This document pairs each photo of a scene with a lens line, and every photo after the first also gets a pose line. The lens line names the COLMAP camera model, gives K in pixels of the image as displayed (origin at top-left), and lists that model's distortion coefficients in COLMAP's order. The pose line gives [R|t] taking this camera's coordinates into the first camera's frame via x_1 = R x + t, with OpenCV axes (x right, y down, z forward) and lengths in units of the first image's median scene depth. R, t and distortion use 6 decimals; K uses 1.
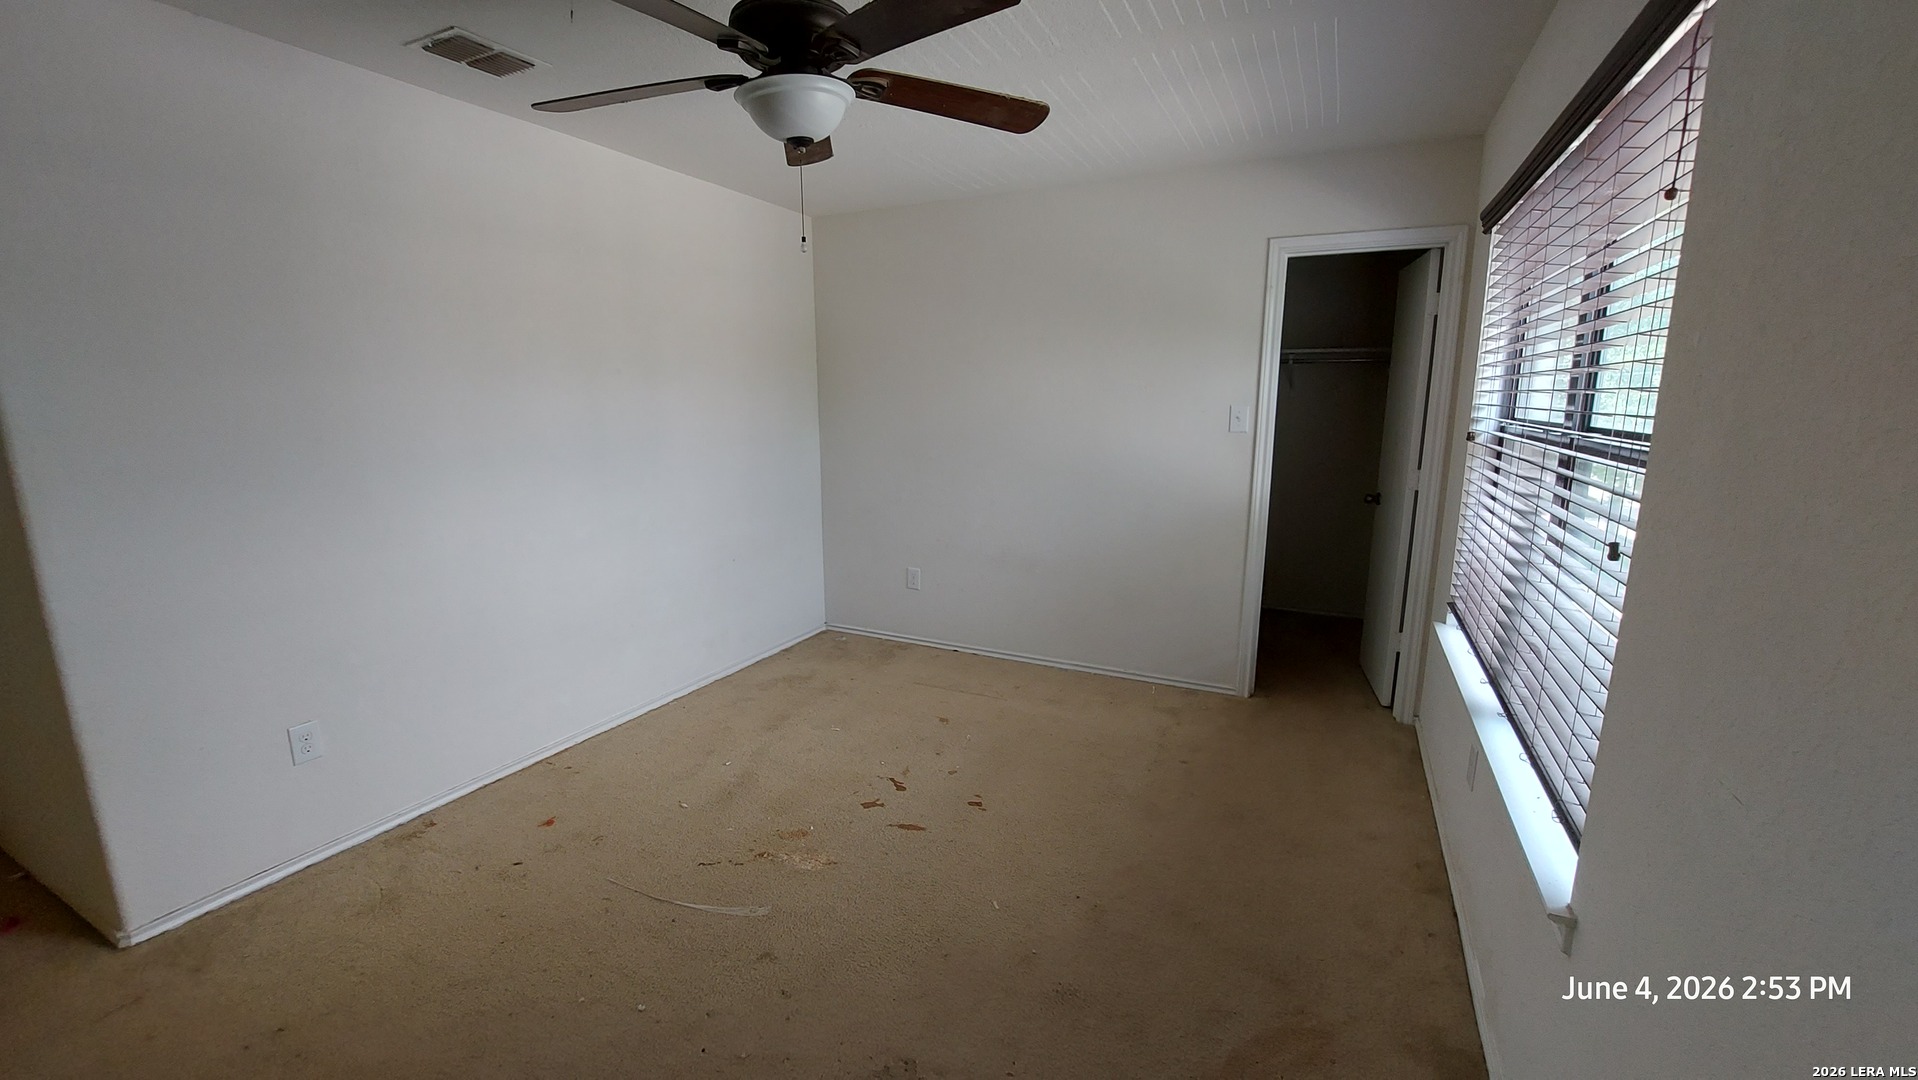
lens RADIAL K [[763.3, 0, 961.6], [0, 763.3, 529.0], [0, 0, 1]] dist [-0.013368, -0.000106]
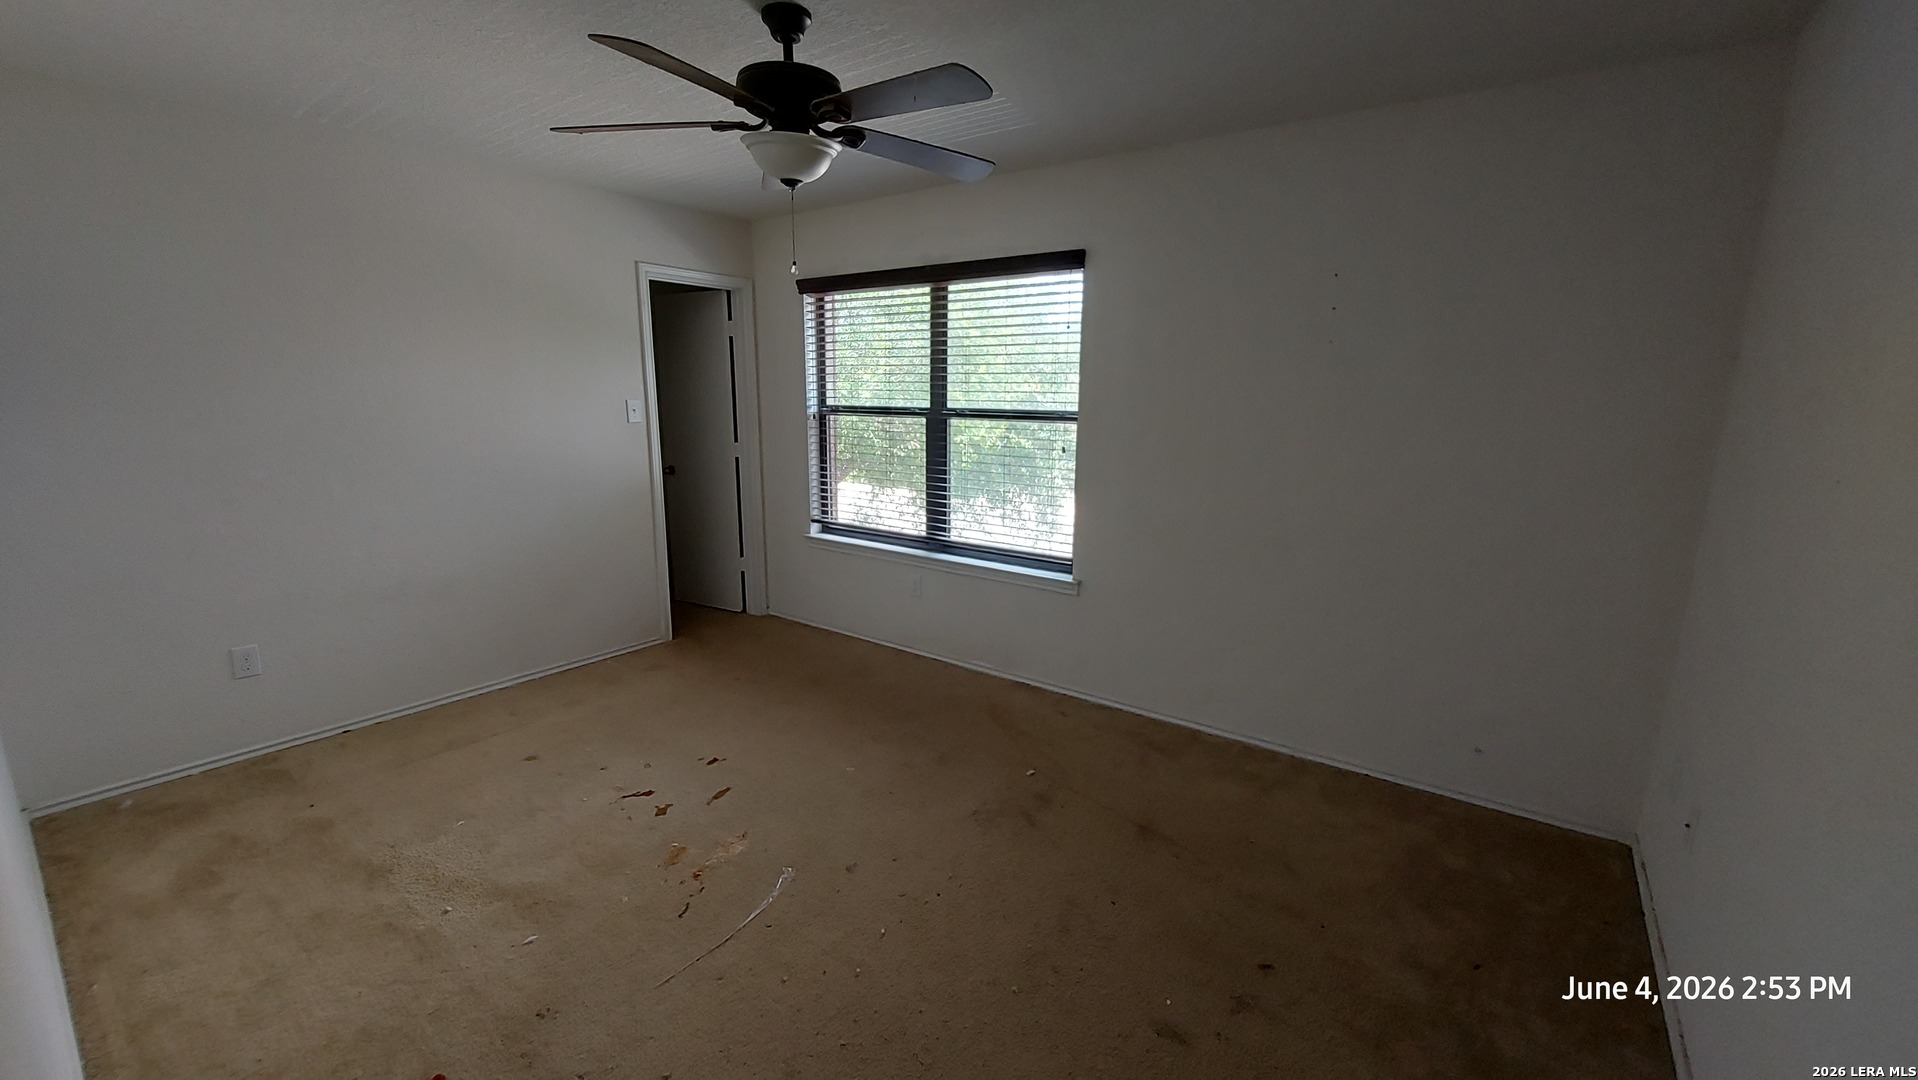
lens RADIAL K [[763.3, 0, 961.4], [0, 763.3, 552.3], [0, 0, 1]] dist [-0.013368, -0.000106]
pose [[0.177438, -0.201532, 0.963276, -0.720294], [0.157979, 0.971947, 0.174246, -0.056652], [-0.971369, 0.121260, 0.204298, 0.295573]]
